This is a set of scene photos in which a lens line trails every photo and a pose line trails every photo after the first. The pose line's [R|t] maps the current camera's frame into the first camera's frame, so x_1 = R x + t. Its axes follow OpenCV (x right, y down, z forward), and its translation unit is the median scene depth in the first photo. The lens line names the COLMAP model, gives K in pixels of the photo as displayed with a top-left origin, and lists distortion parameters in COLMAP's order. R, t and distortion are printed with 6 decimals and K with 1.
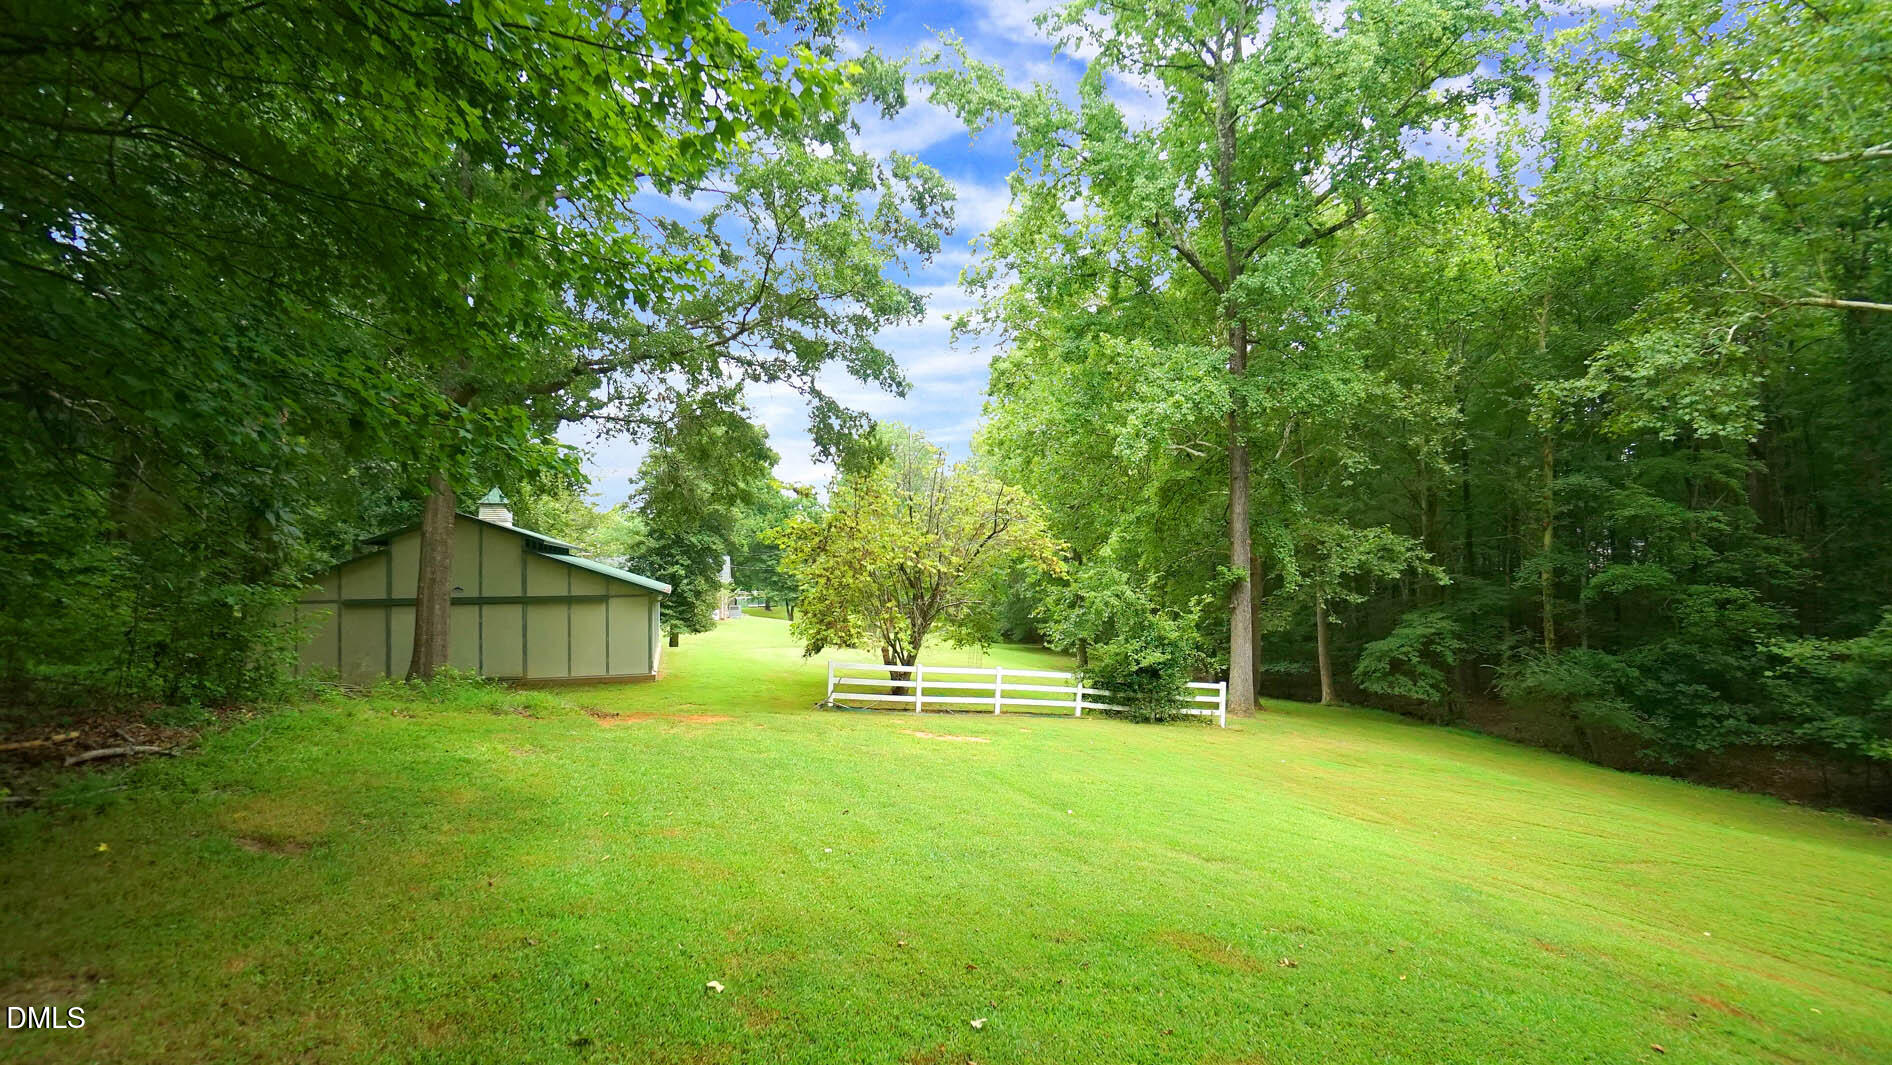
lens RADIAL K [[829.9, 0, 936.6], [0, 829.9, 538.8], [0, 0, 1]] dist [-0.062746, 0.021495]
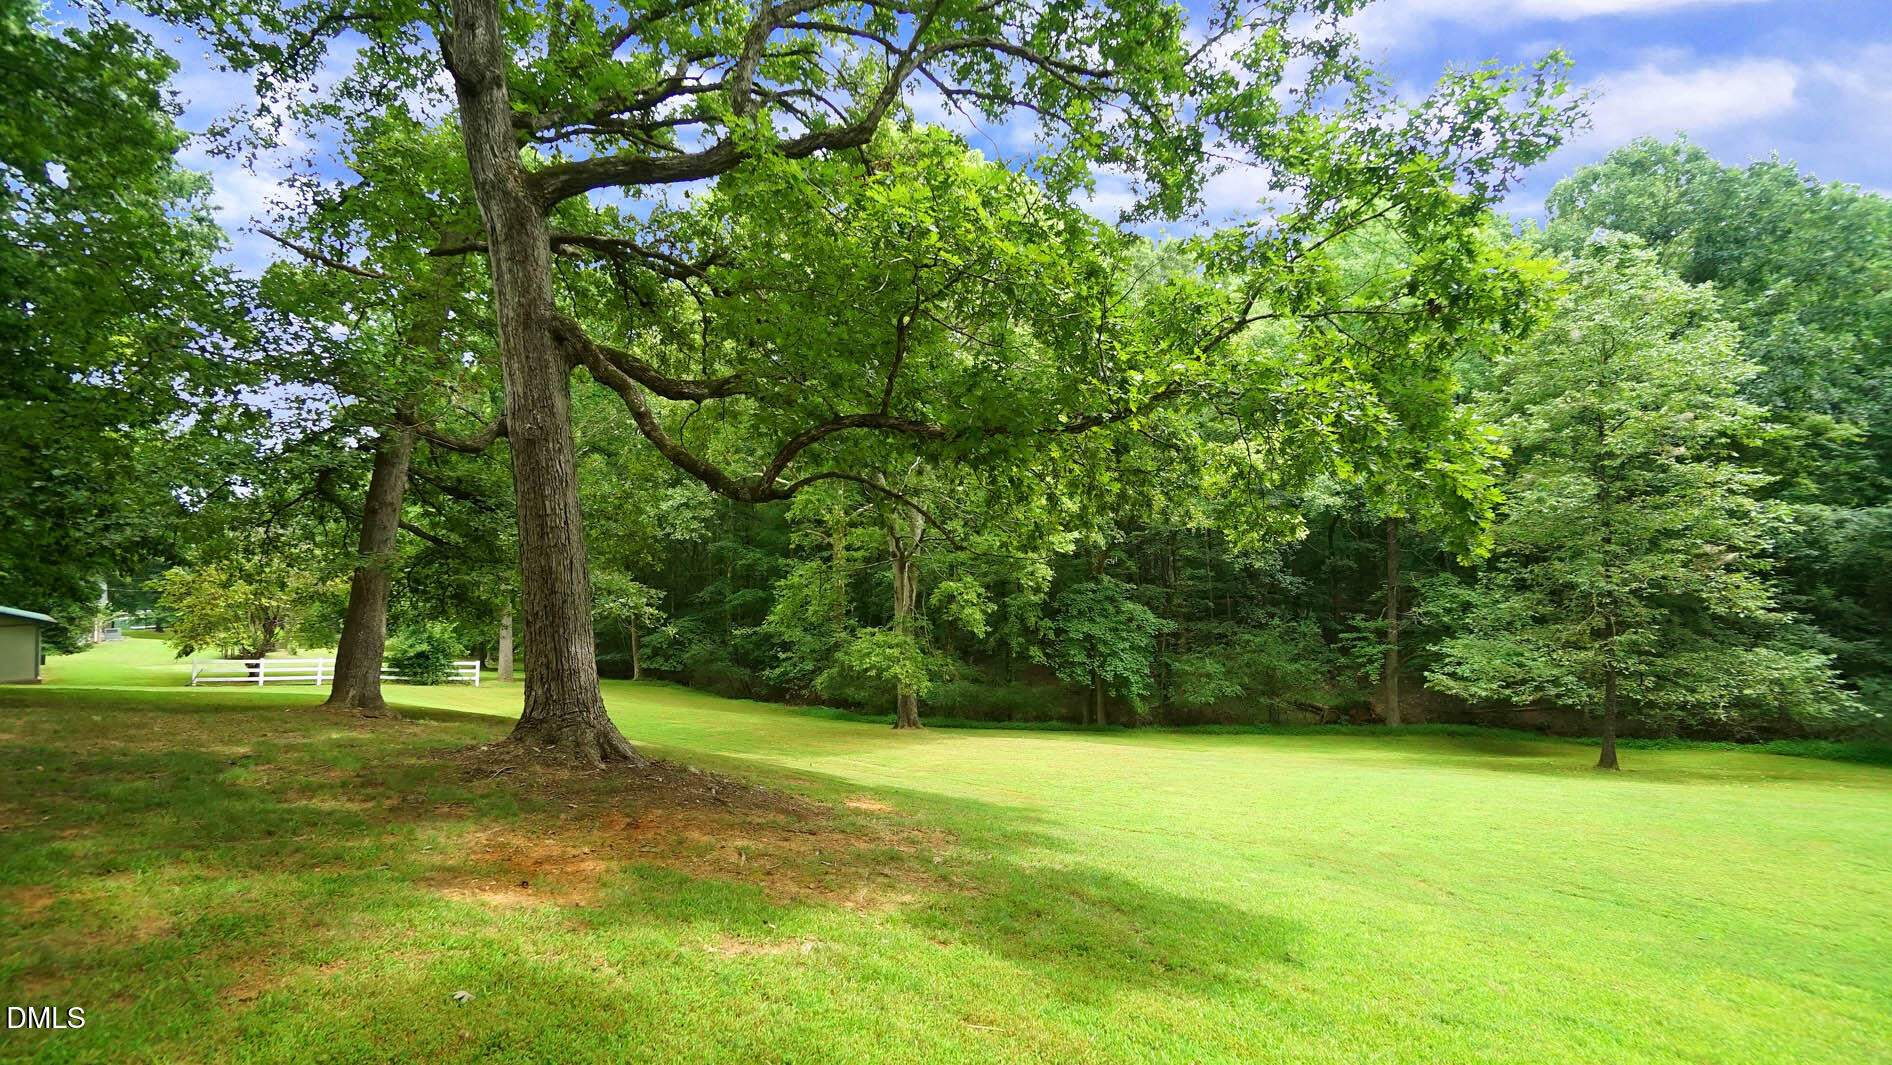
lens RADIAL K [[829.9, 0, 936.6], [0, 829.9, 538.8], [0, 0, 1]] dist [-0.062746, 0.021495]
pose [[0.843548, 0.012937, 0.536897, 0.132222], [-0.009451, 0.999913, -0.009246, -0.047061], [-0.536970, 0.002725, 0.843597, -0.577198]]
